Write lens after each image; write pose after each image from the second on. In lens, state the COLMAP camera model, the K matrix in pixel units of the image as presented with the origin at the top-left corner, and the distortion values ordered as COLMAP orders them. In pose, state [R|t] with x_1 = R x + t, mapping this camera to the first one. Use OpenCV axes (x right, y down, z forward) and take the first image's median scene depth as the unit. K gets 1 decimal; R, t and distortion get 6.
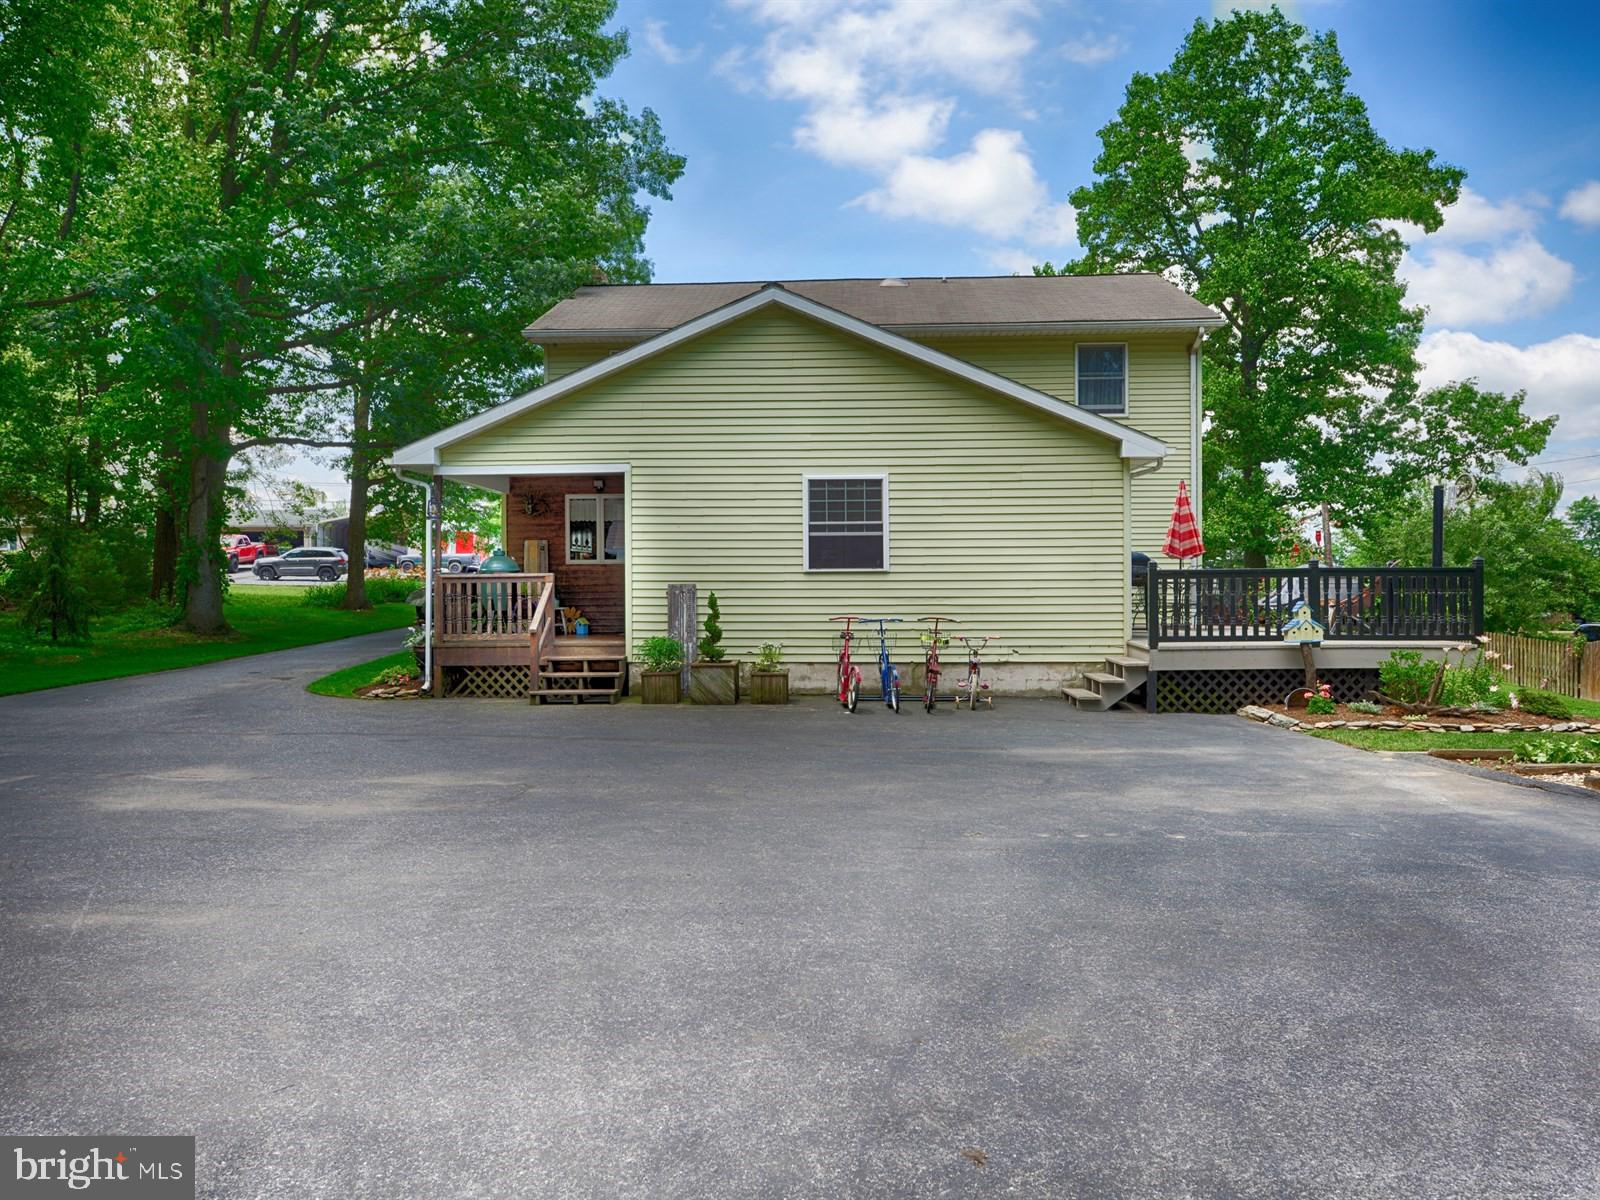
lens RADIAL K [[2306.4, 0, 799.1], [0, 2306.4, 598.6], [0, 0, 1]] dist [-0.050647, 0.000000]
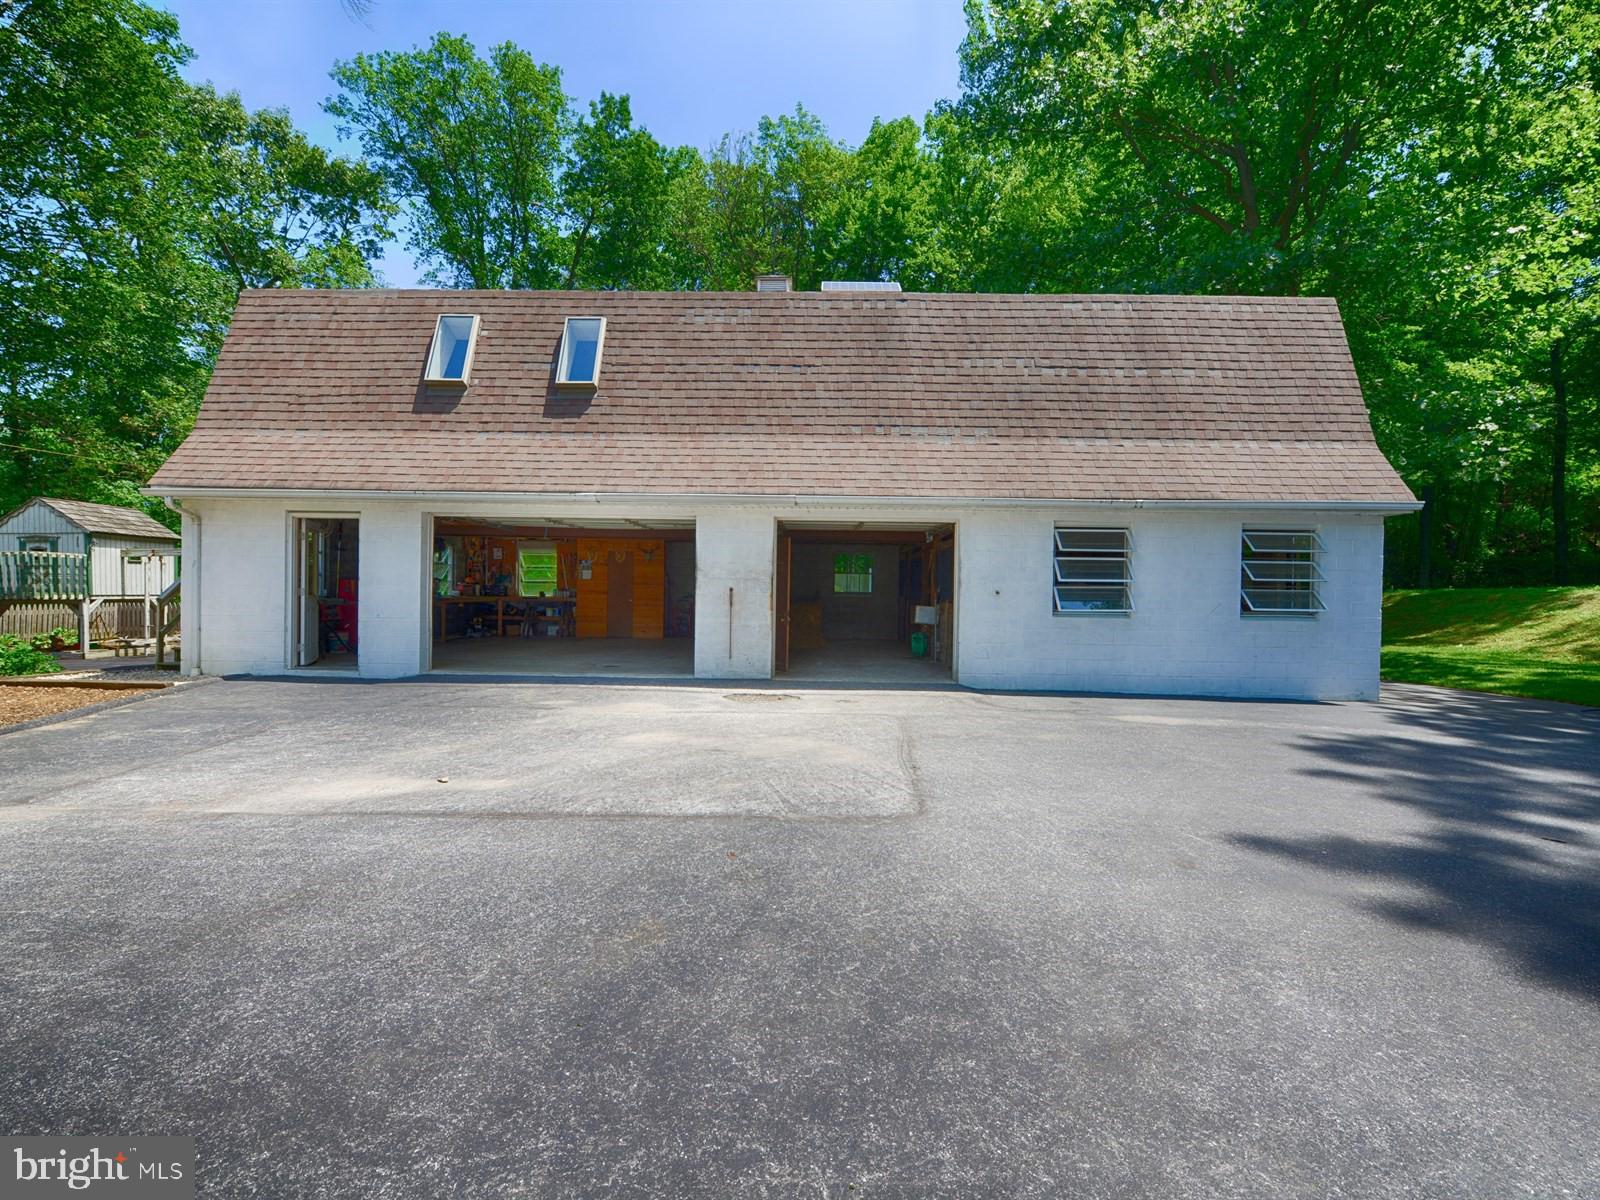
lens RADIAL K [[2306.4, 0, 798.9], [0, 2306.4, 594.8], [0, 0, 1]] dist [-0.050647, 0.000000]
pose [[-0.999810, -0.007682, -0.017917, 0.040685], [-0.007765, 0.999959, 0.004573, 0.003970], [0.017881, 0.004712, -0.999829, 2.167458]]
